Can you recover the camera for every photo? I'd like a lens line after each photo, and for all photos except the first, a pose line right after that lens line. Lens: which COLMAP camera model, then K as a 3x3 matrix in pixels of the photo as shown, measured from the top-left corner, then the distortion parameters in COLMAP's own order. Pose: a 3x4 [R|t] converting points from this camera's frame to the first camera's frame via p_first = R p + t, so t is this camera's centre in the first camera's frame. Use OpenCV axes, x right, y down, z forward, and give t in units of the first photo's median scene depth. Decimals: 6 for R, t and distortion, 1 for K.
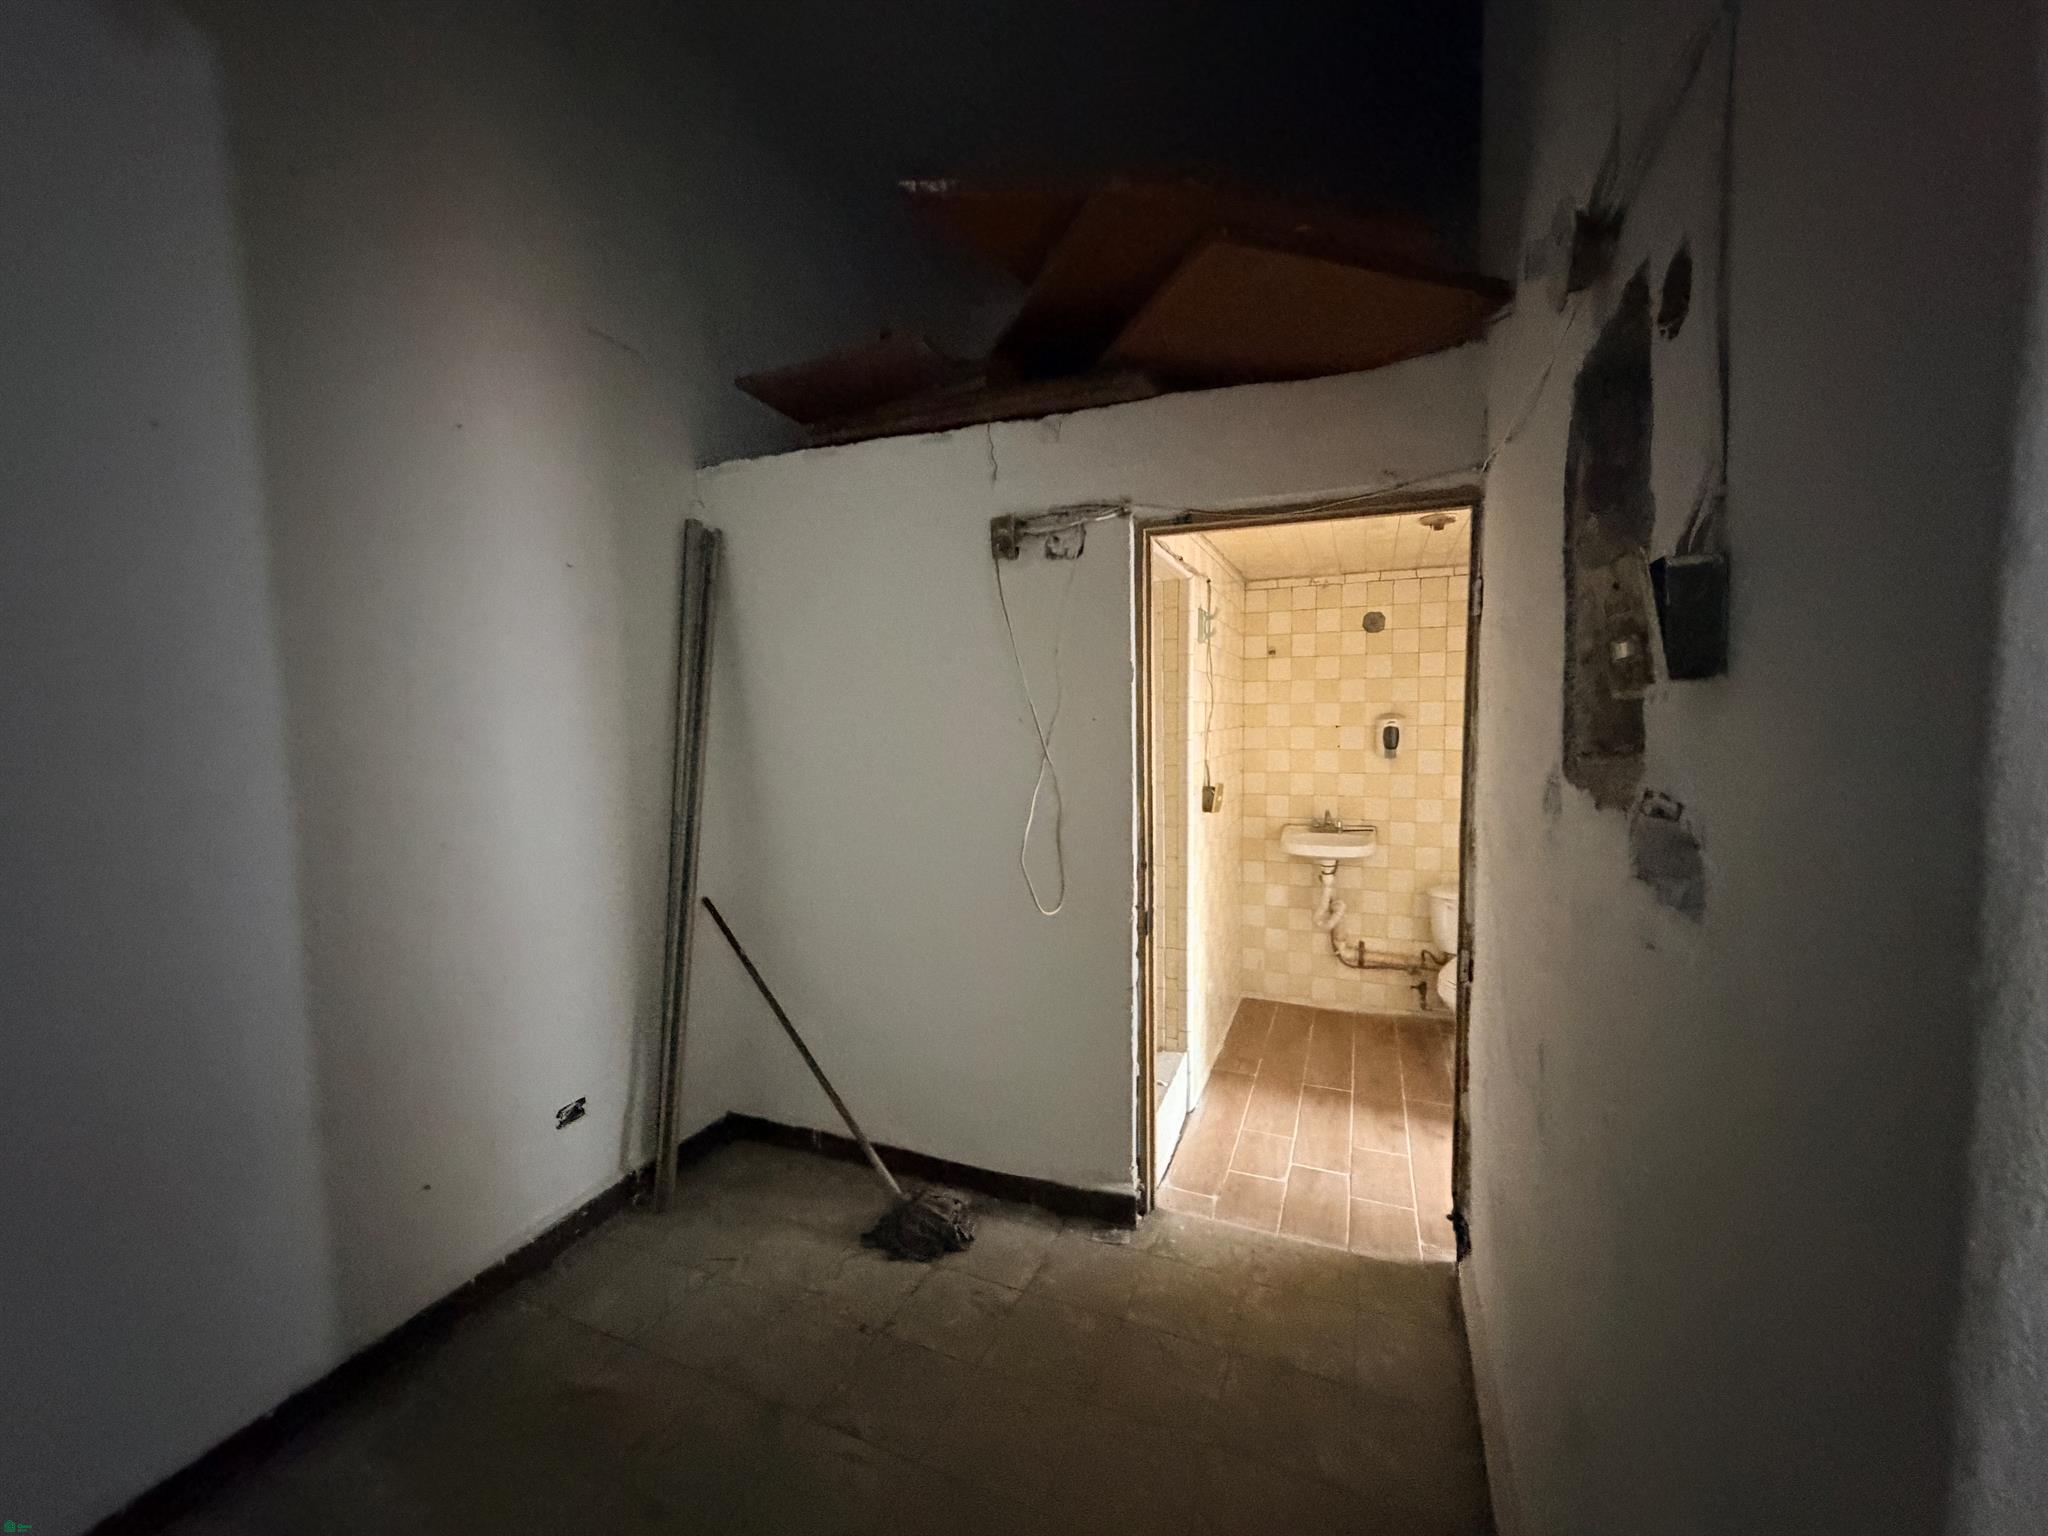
lens RADIAL K [[818.1, 0, 1025.8], [0, 818.1, 761.0], [0, 0, 1]] dist [0.006978, 0.000030]
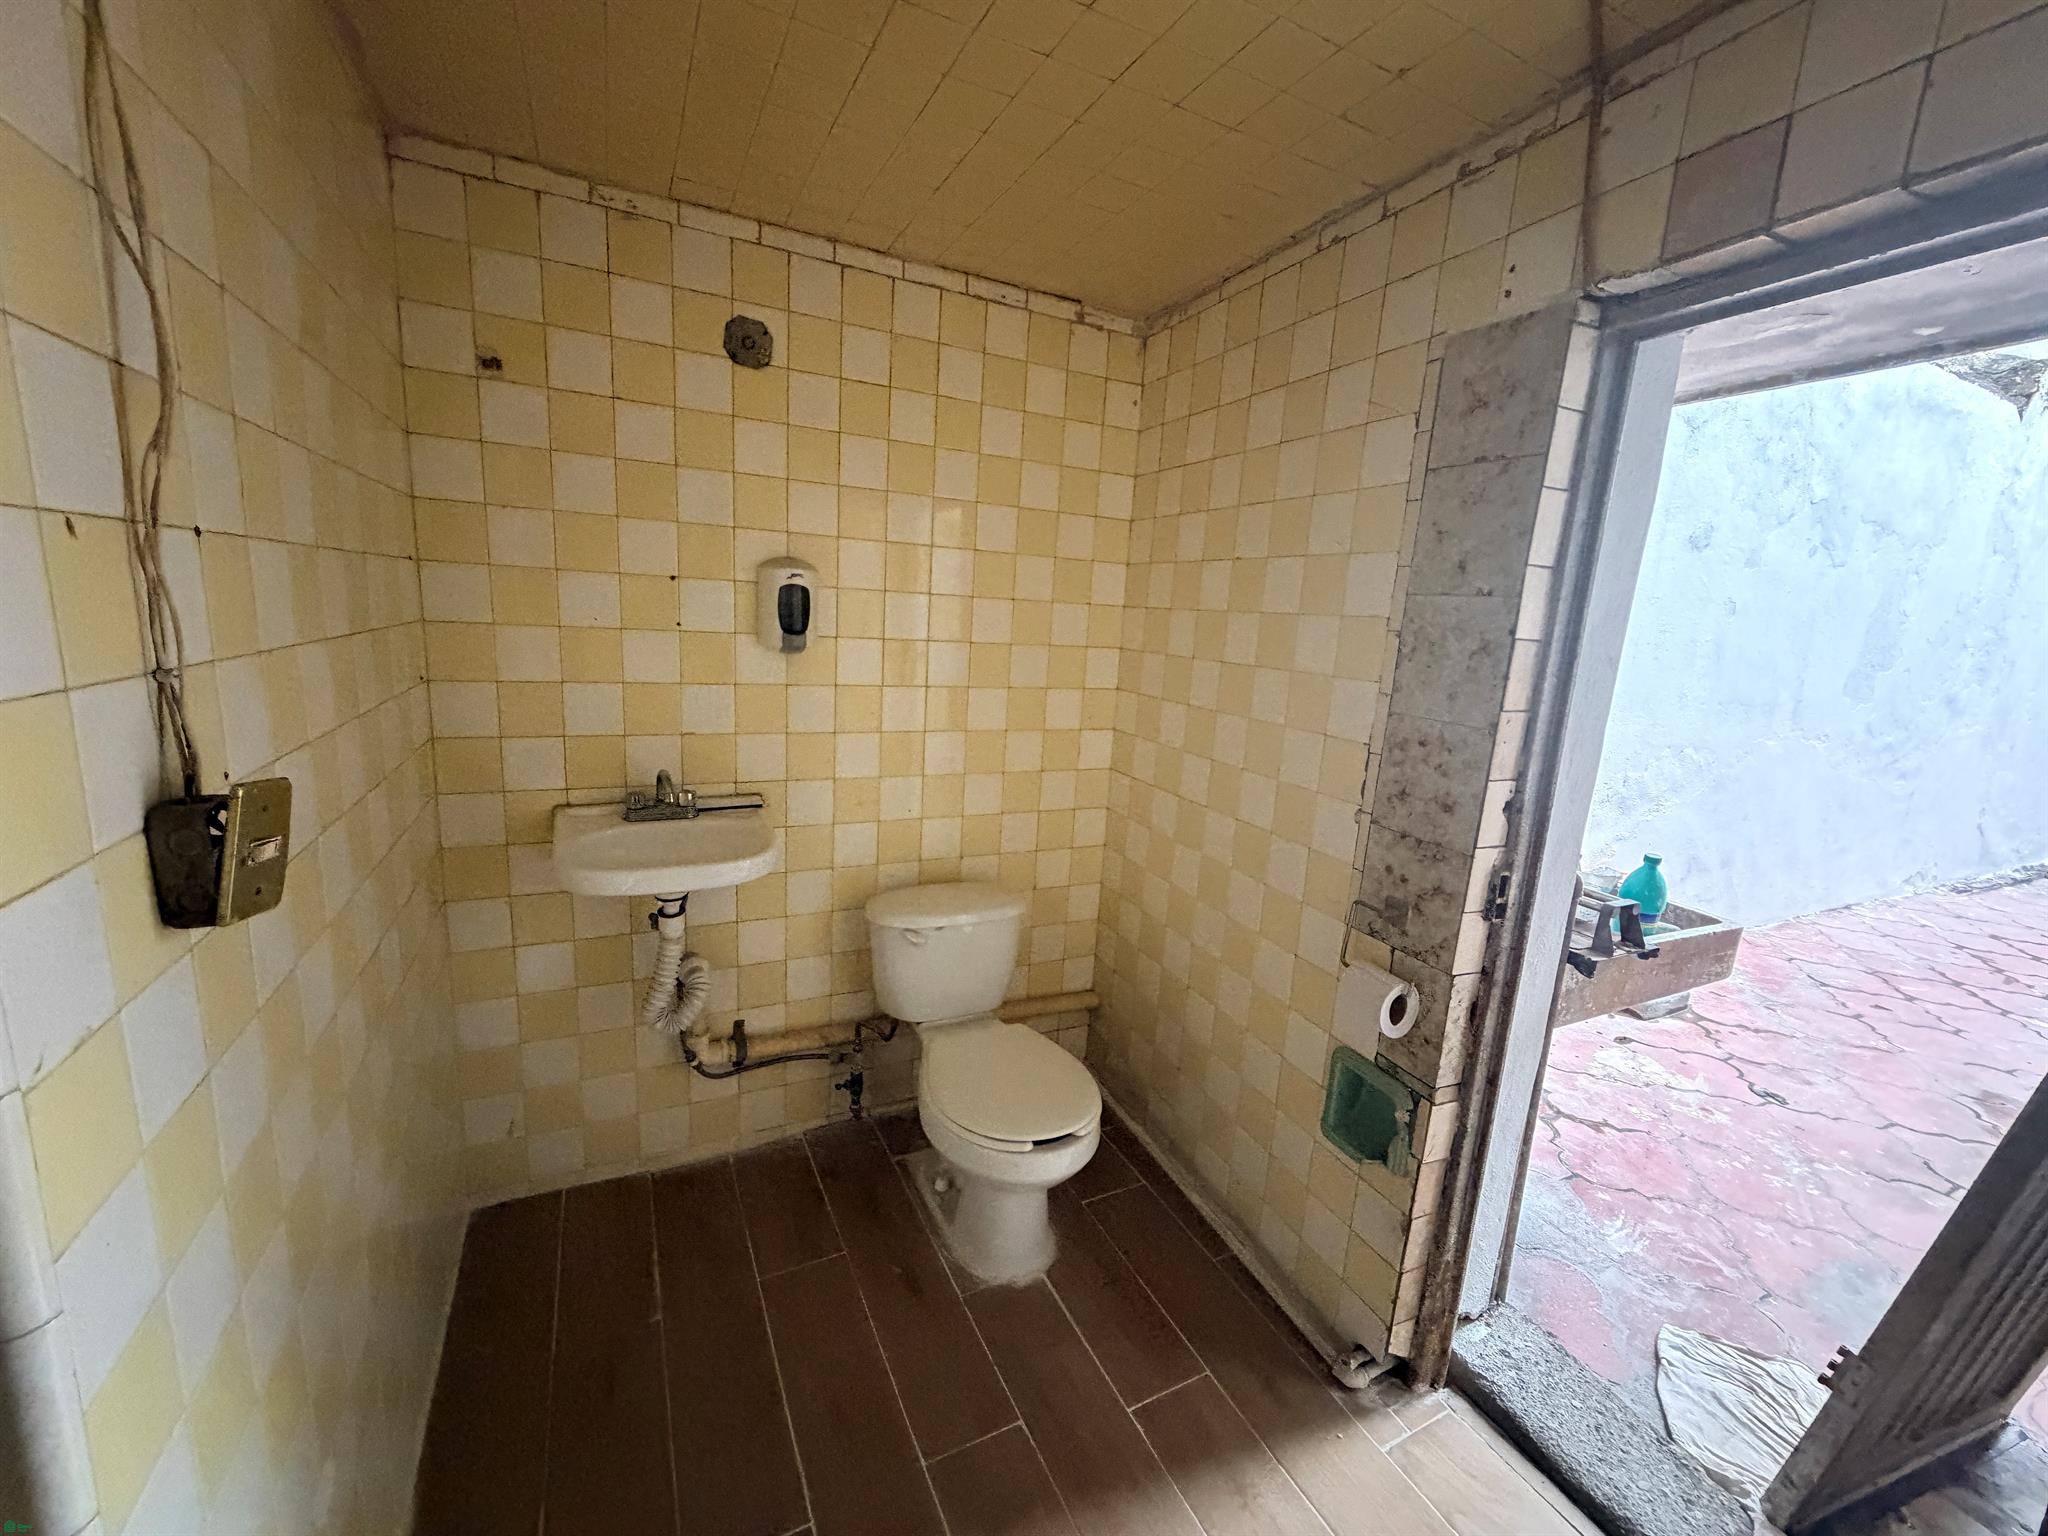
lens RADIAL K [[818.1, 0, 1017.5], [0, 818.1, 762.6], [0, 0, 1]] dist [0.006978, 0.000030]
pose [[0.656807, -0.092576, 0.748354, 0.164809], [-0.012563, 0.990954, 0.133613, -0.005357], [-0.753954, -0.097159, 0.649703, 0.572795]]
